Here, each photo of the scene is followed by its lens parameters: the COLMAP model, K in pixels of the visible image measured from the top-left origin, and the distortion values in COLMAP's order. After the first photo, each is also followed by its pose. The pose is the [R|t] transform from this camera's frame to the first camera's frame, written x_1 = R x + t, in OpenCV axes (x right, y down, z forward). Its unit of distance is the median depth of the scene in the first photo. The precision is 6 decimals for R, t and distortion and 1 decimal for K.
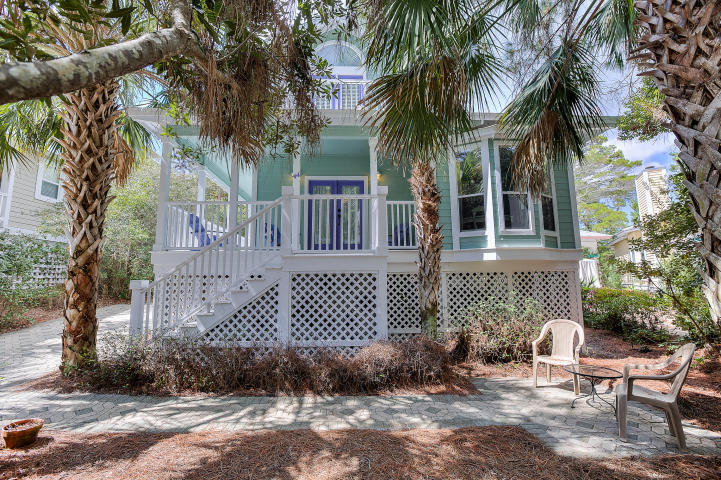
lens RADIAL K [[331.6, 0, 359.1], [0, 331.6, 234.3], [0, 0, 1]] dist [-0.024968, 0.008733]
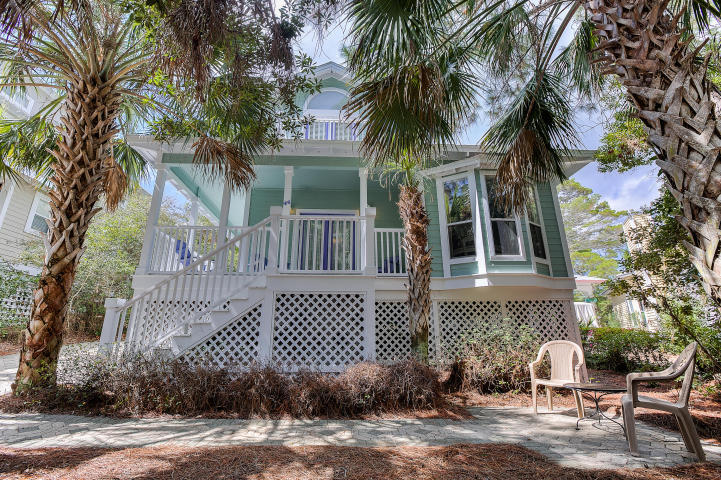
lens RADIAL K [[331.6, 0, 359.1], [0, 331.6, 234.3], [0, 0, 1]] dist [-0.024968, 0.008733]
pose [[0.999895, 0.009180, 0.011204, 0.030523], [-0.007144, 0.985446, -0.169838, 0.132595], [-0.012600, 0.169740, 0.985408, 0.024074]]
